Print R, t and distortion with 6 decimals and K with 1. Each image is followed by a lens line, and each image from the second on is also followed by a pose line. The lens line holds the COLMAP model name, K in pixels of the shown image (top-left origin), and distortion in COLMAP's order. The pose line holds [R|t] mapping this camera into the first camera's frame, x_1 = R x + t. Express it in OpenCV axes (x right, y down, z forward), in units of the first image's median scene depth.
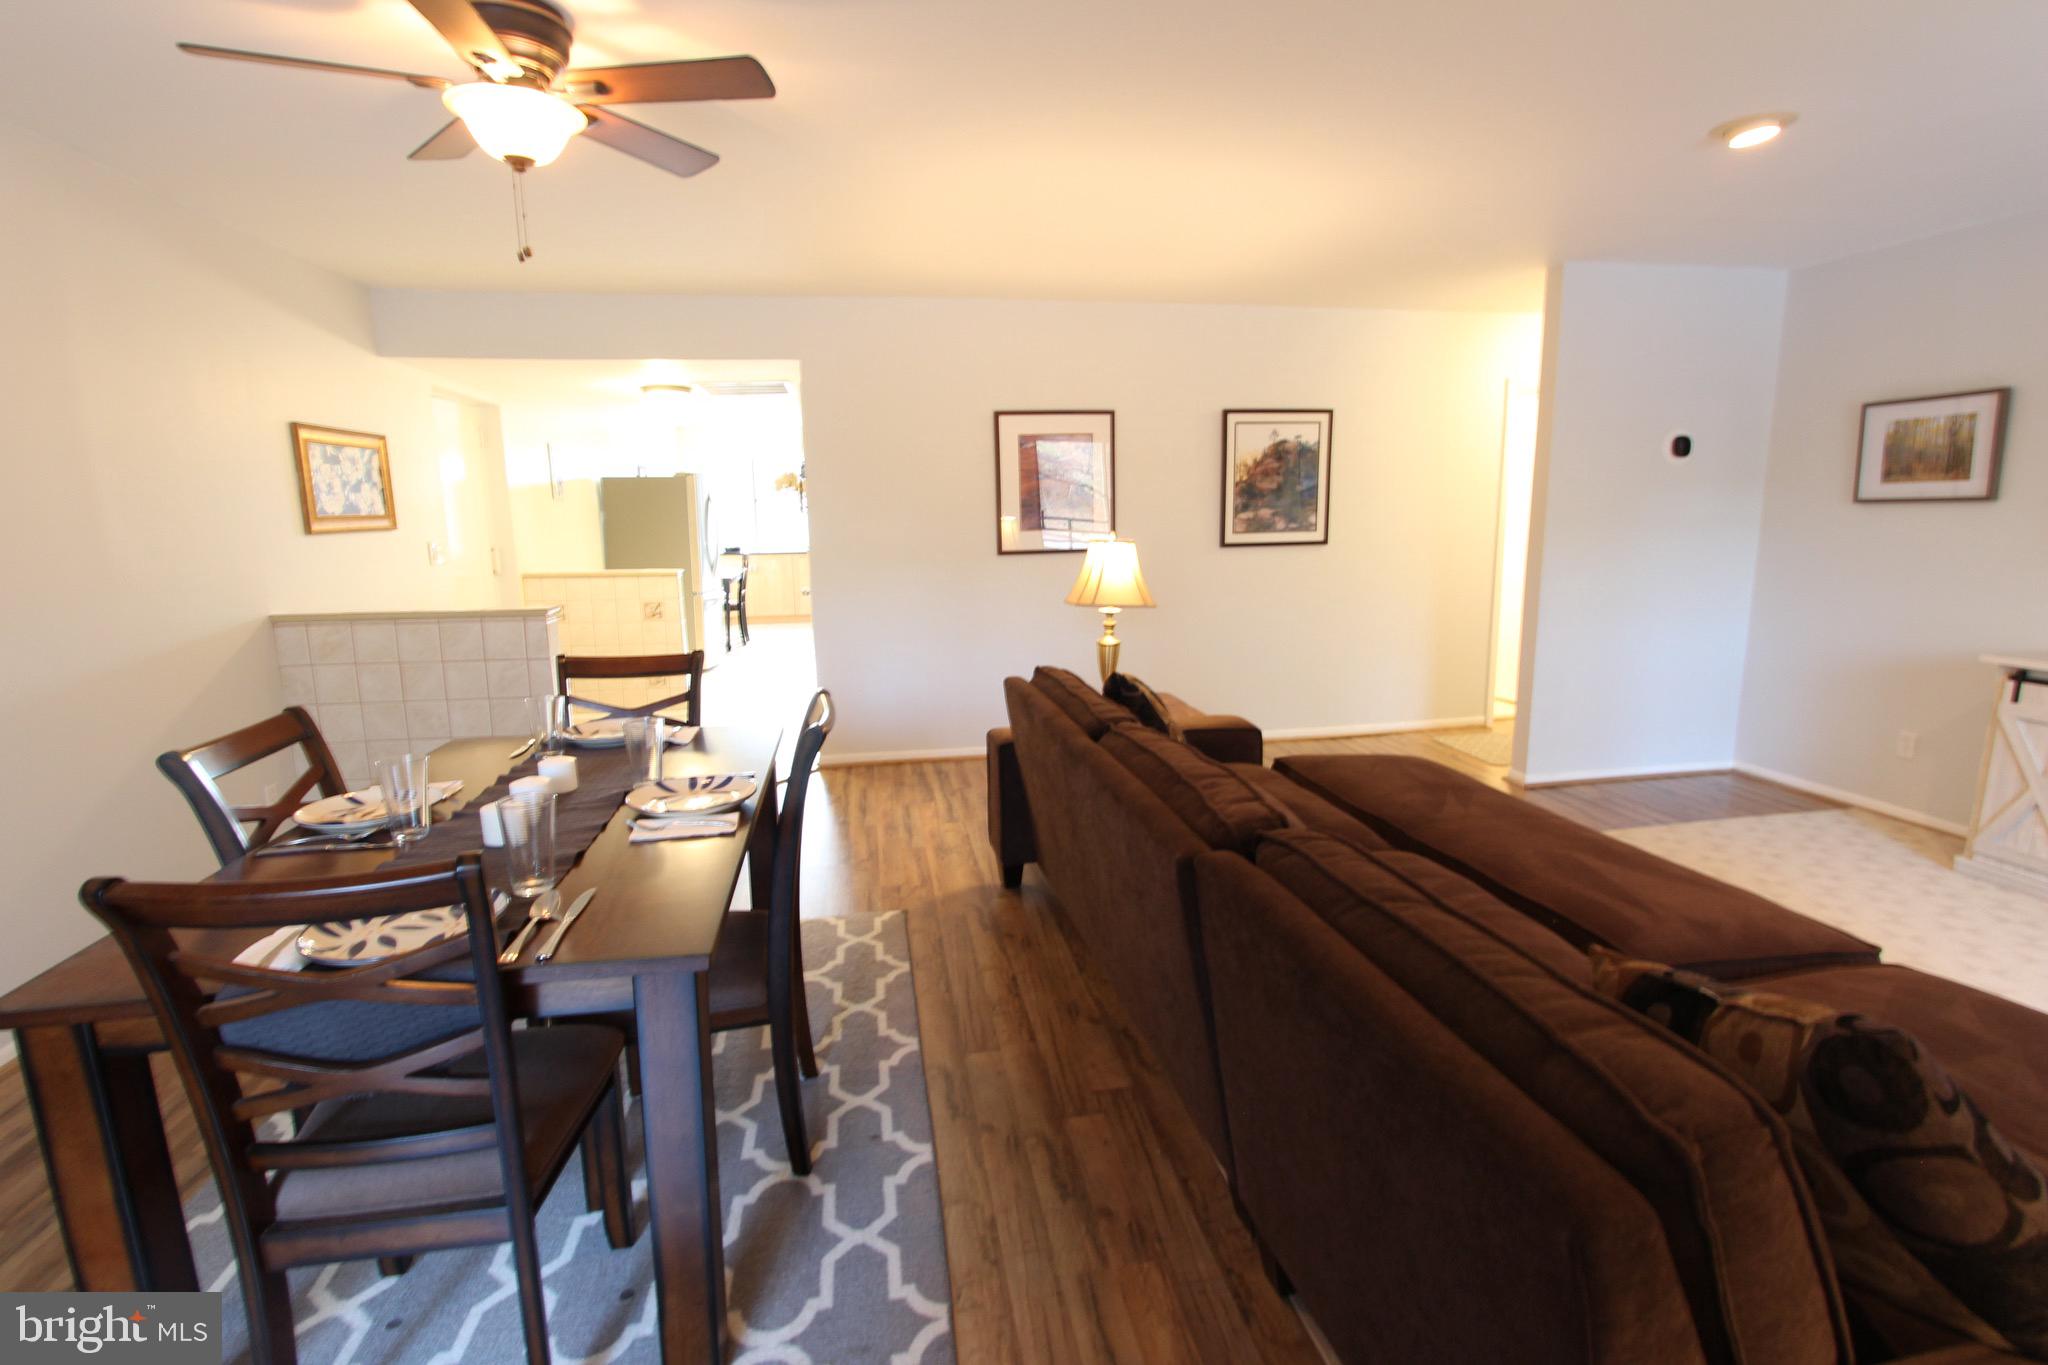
lens RADIAL K [[944.8, 0, 1032.0], [0, 944.8, 678.3], [0, 0, 1]] dist [-0.020071, 0.004394]
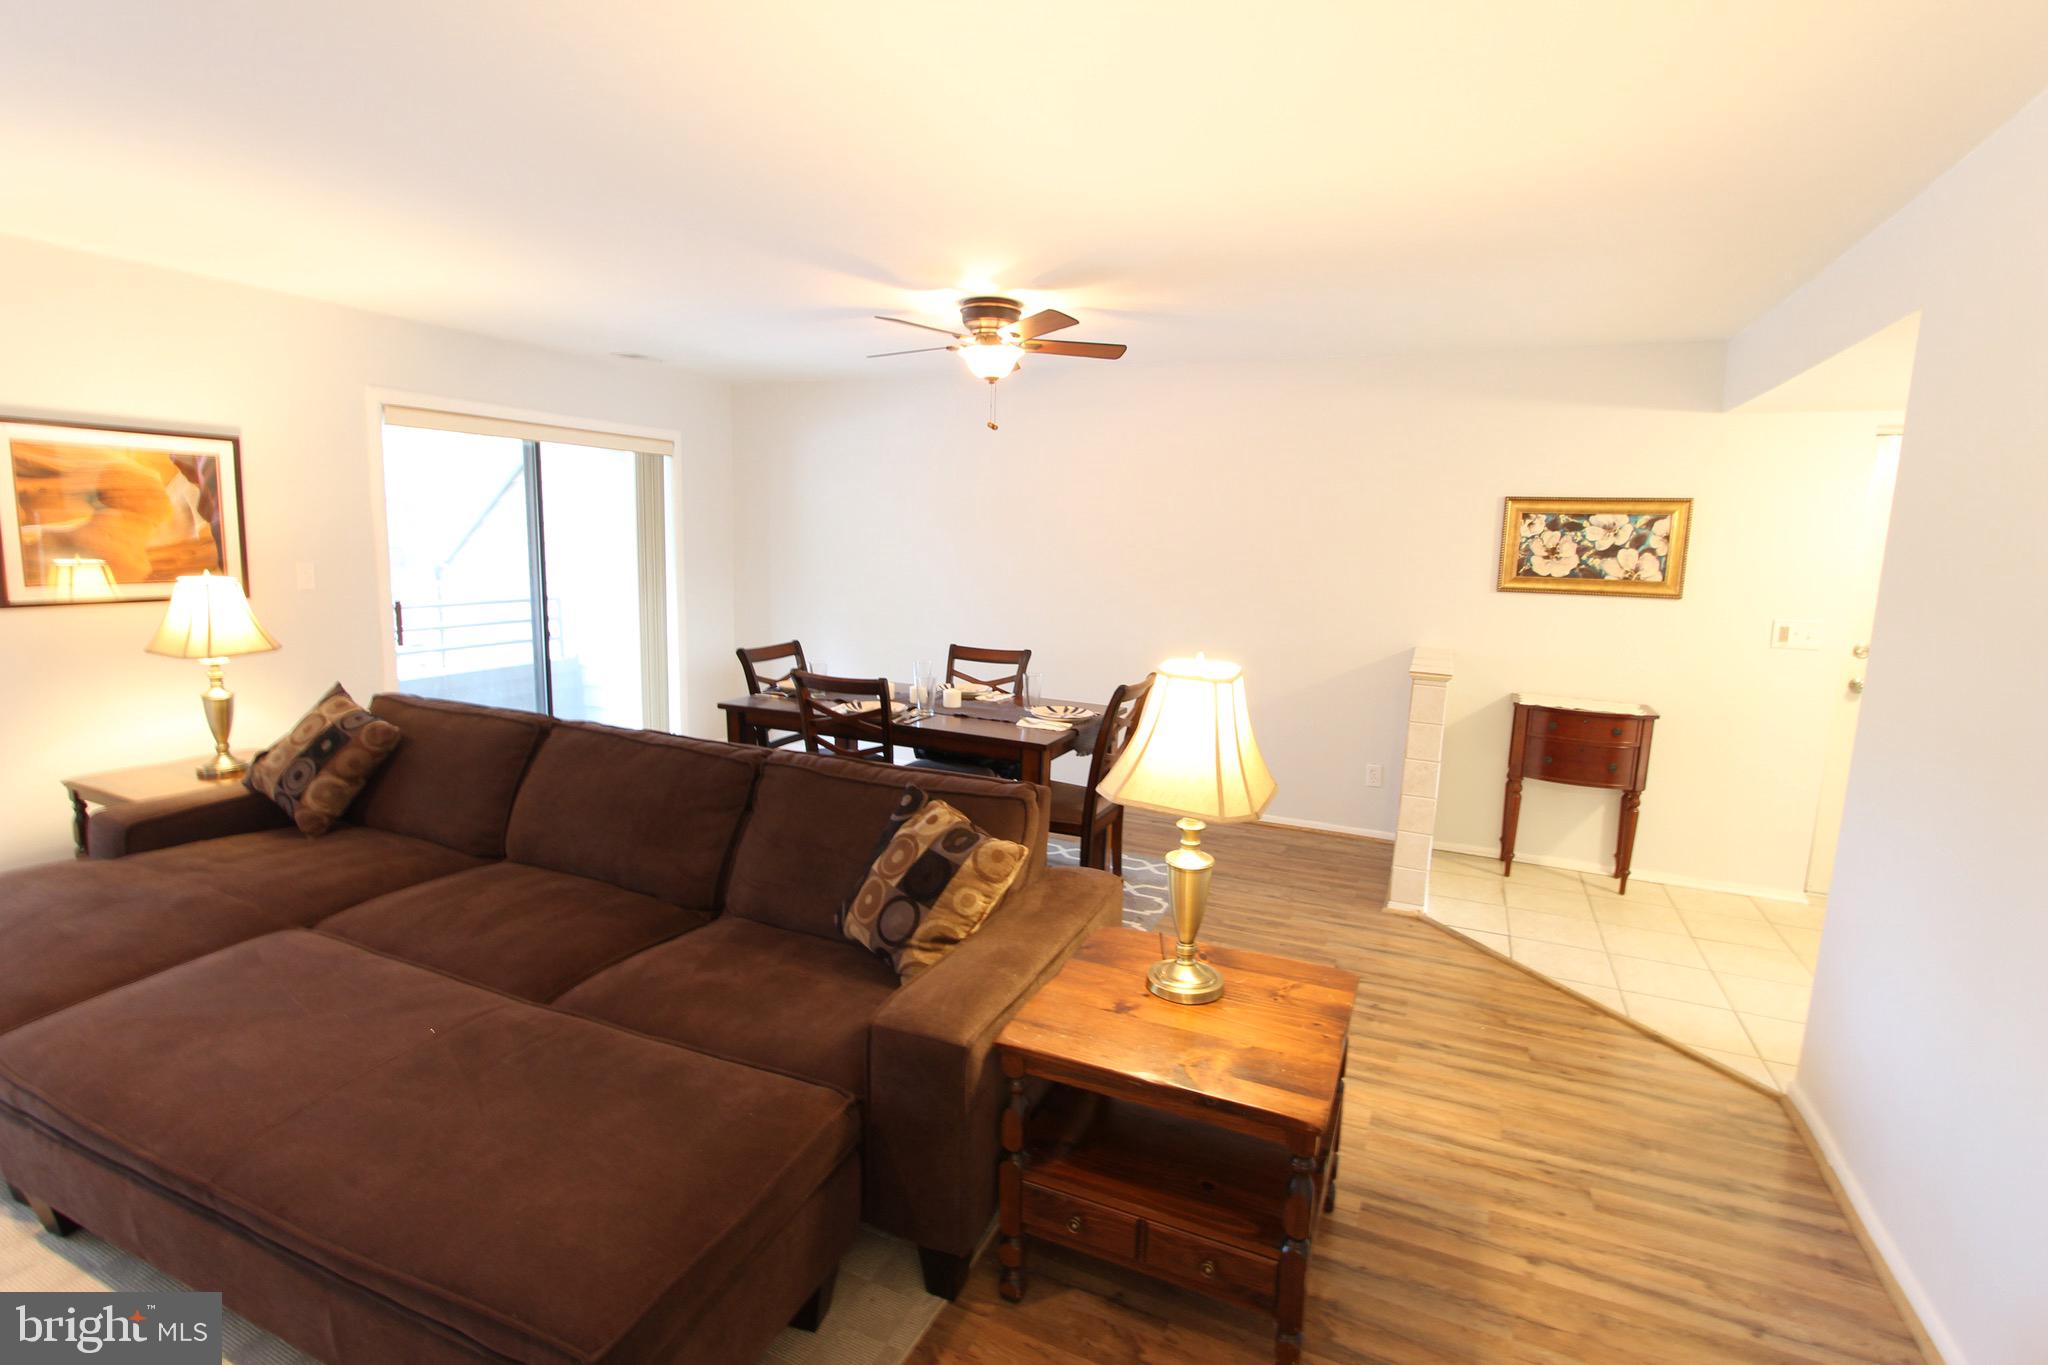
lens RADIAL K [[944.8, 0, 1029.8], [0, 944.8, 677.6], [0, 0, 1]] dist [-0.020071, 0.004394]
pose [[-0.567346, 0.117406, -0.815067, 0.459843], [-0.169407, 0.951973, 0.255046, -0.214251], [0.805866, 0.282778, -0.520208, 0.995083]]
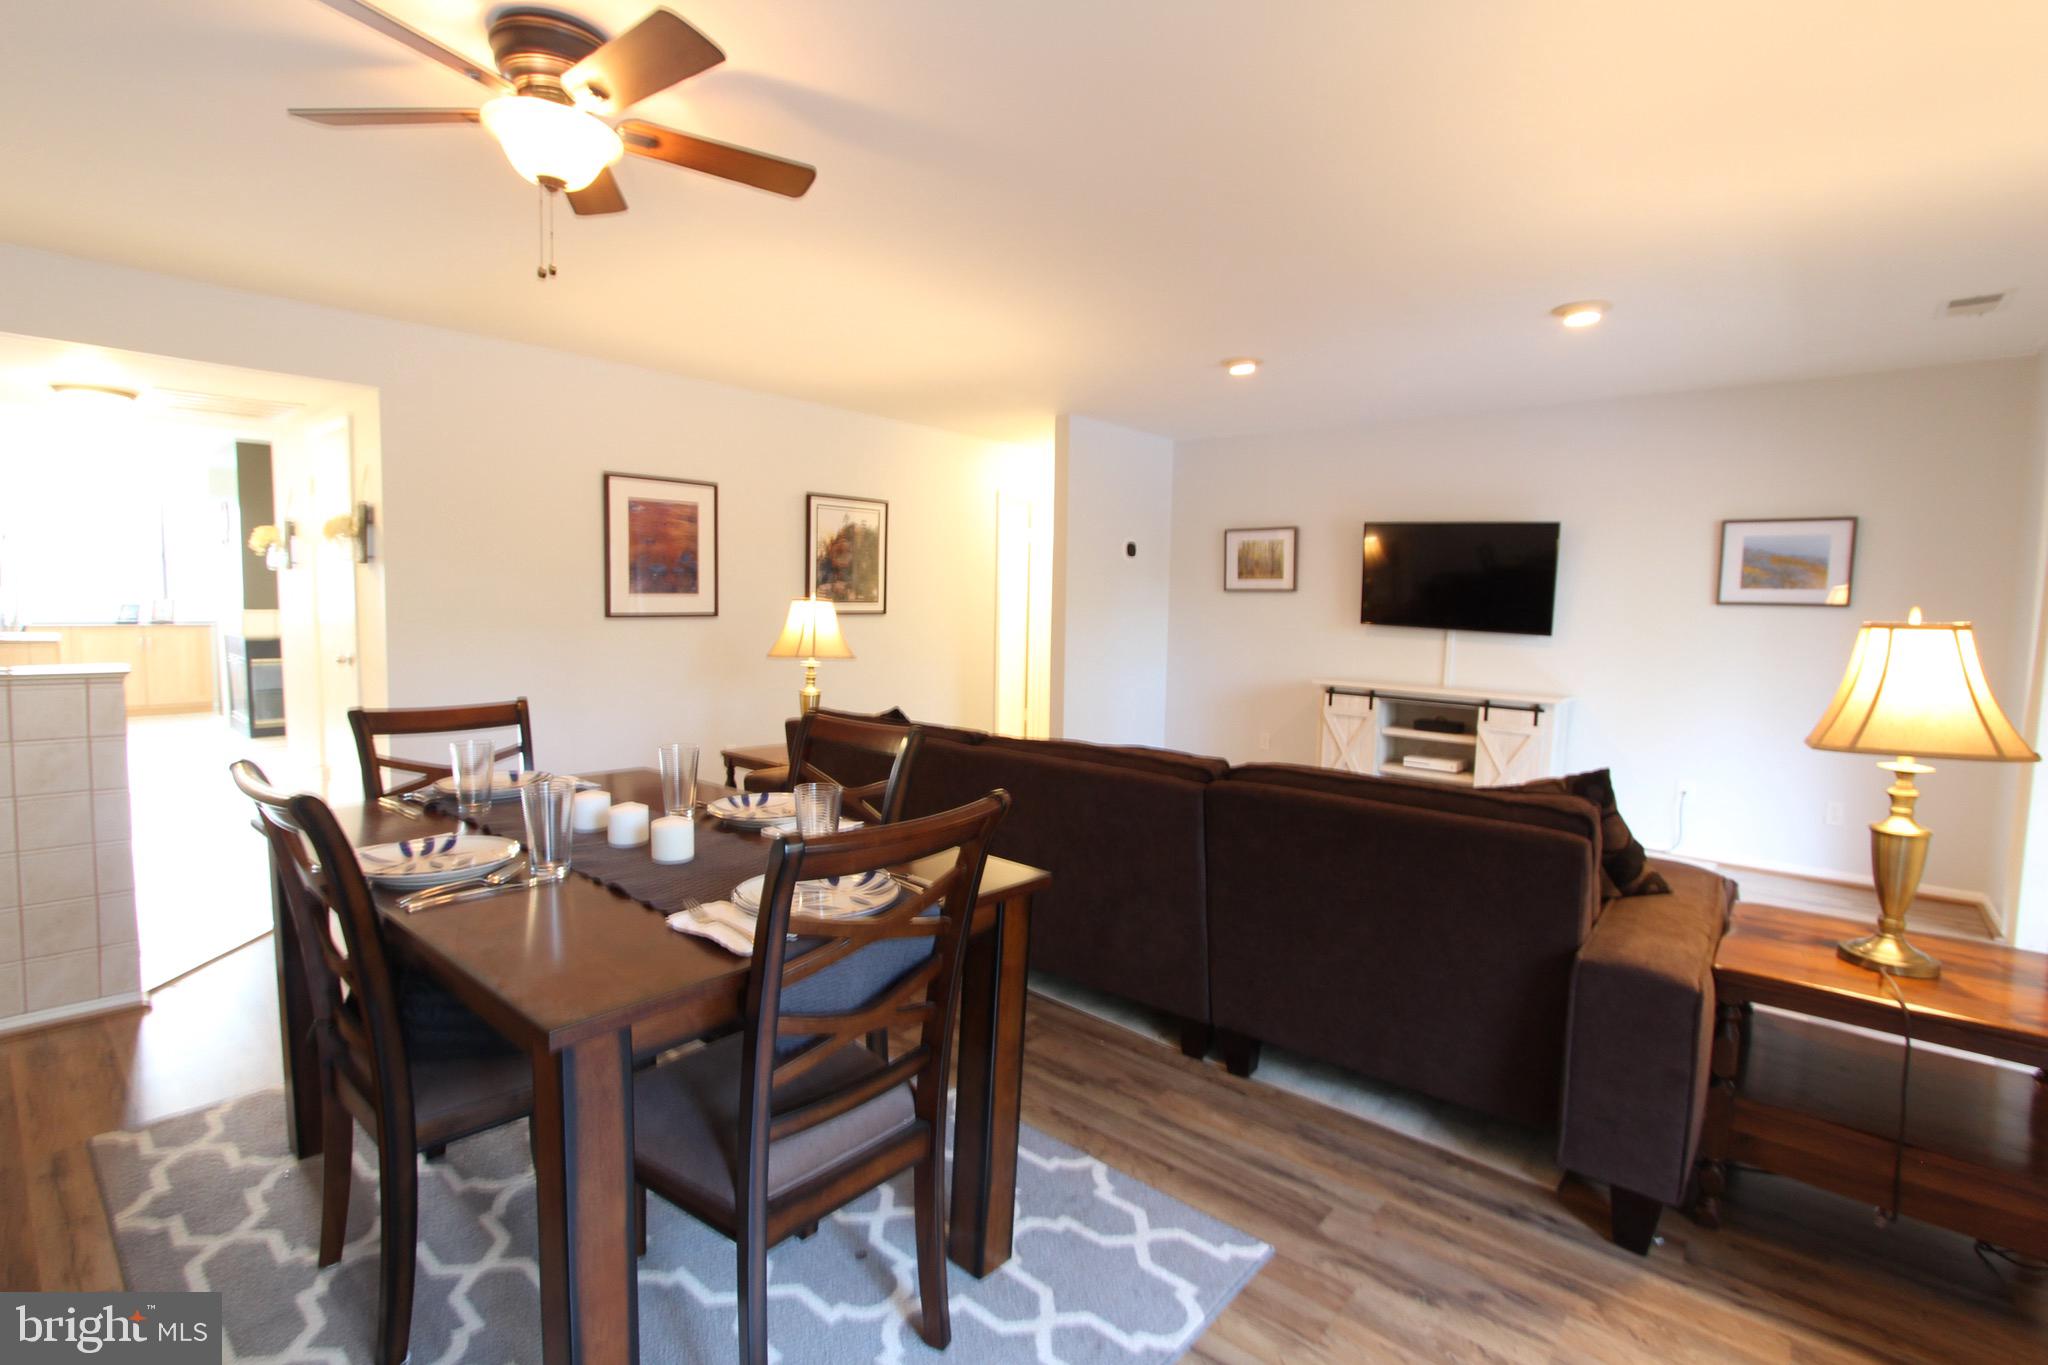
lens RADIAL K [[944.8, 0, 1031.0], [0, 944.8, 668.0], [0, 0, 1]] dist [-0.020071, 0.004394]
pose [[0.773622, -0.014466, 0.633482, -0.353172], [0.079954, 0.993977, -0.074944, 0.031203], [-0.628582, 0.108628, 0.770120, -0.009616]]
